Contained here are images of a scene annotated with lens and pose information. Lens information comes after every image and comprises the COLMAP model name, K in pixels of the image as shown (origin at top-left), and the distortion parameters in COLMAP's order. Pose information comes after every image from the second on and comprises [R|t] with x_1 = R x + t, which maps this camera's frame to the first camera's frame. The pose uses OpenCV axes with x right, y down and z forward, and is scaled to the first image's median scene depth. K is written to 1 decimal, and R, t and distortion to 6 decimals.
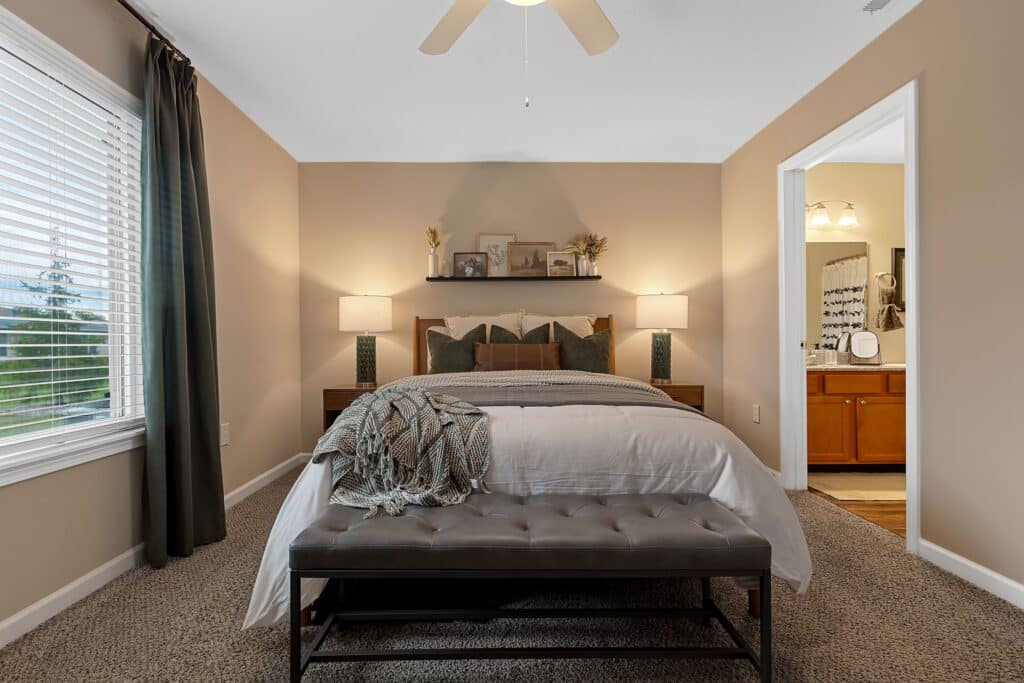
lens RADIAL K [[459.4, 0, 509.6], [0, 459.4, 342.8], [0, 0, 1]] dist [0.006402, -0.000892]
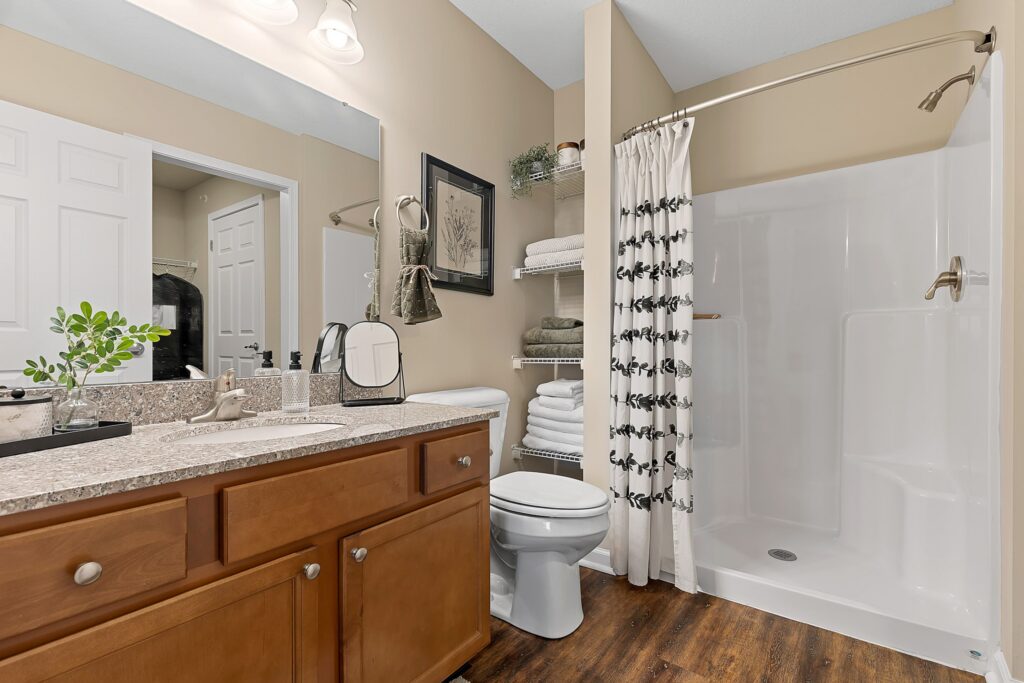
lens RADIAL K [[459.4, 0, 512.5], [0, 459.4, 344.4], [0, 0, 1]] dist [0.006402, -0.000892]
pose [[0.604353, 0.003375, 0.796710, 0.518283], [0.001274, 0.999986, -0.005203, -0.002634], [-0.796716, 0.004159, 0.604340, 0.652396]]
